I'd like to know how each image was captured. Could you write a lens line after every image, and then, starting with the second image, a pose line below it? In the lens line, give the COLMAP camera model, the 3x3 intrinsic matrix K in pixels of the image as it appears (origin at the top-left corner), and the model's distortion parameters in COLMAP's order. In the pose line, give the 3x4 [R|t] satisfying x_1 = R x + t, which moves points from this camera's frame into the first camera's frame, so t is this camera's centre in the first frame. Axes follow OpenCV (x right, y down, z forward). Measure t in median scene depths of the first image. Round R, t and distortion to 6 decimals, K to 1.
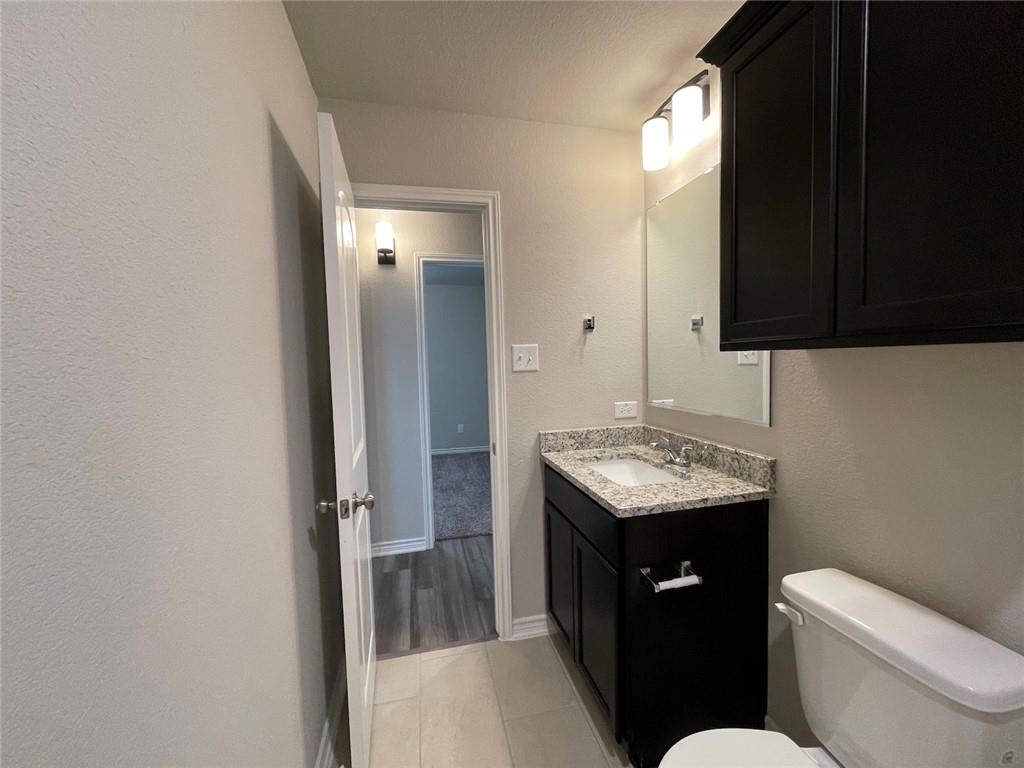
lens RADIAL K [[413.8, 0, 513.8], [0, 413.8, 382.6], [0, 0, 1]] dist [-0.003881, 0.000094]
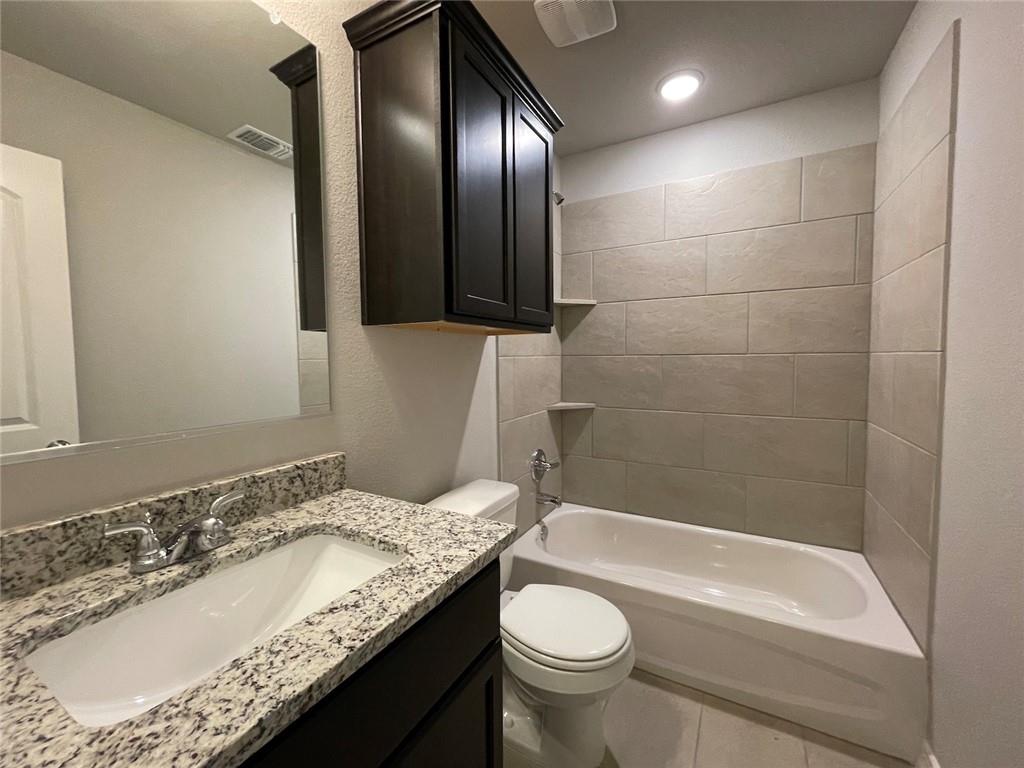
lens RADIAL K [[413.8, 0, 513.8], [0, 413.8, 382.6], [0, 0, 1]] dist [-0.003881, 0.000094]
pose [[-0.736675, -0.006689, 0.676214, -0.186501], [0.066455, 0.994395, 0.082233, -0.001987], [-0.672974, 0.105517, -0.732101, 1.246887]]
